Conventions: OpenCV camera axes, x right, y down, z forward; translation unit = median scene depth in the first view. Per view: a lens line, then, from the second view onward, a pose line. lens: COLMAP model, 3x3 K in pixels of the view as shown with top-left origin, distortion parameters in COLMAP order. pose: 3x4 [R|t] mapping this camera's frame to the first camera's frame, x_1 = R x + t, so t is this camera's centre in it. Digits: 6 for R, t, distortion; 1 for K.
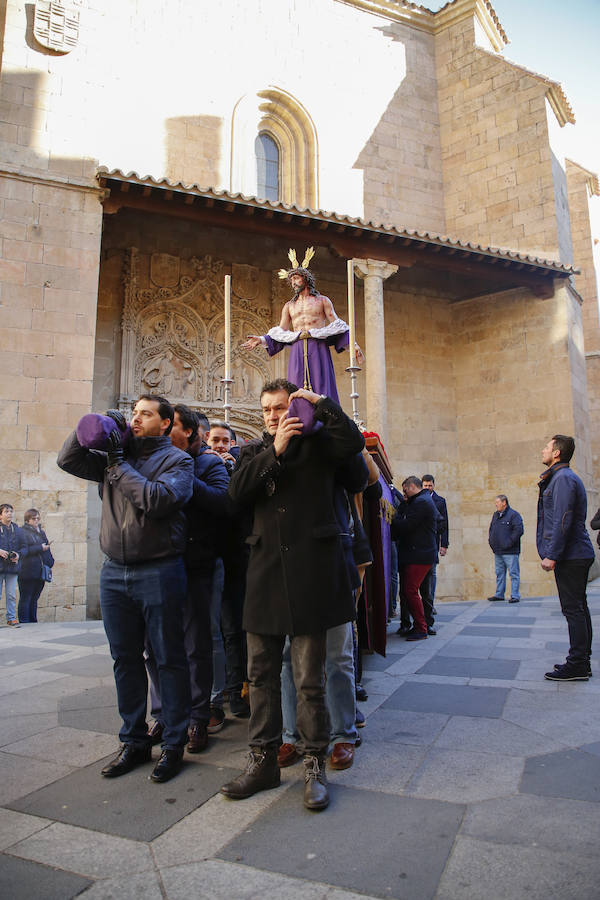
lens RADIAL K [[613.6, 0, 300.0], [0, 613.6, 450.0], [0, 0, 1]] dist [-0.056111, 0.000994]
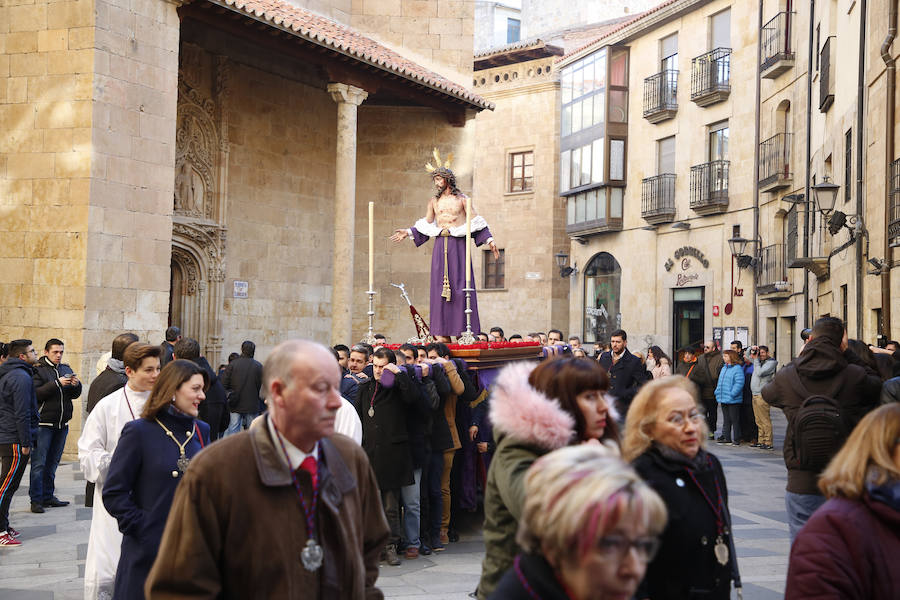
lens RADIAL K [[1310.7, 0, 439.8], [0, 1310.7, 298.9], [0, 0, 1]] dist [0.222384, 0.067797]
pose [[0.764656, 0.043018, 0.643002, -0.919579], [-0.119175, 0.989999, 0.075489, -0.129723], [-0.633324, -0.134353, 0.762135, -0.593731]]
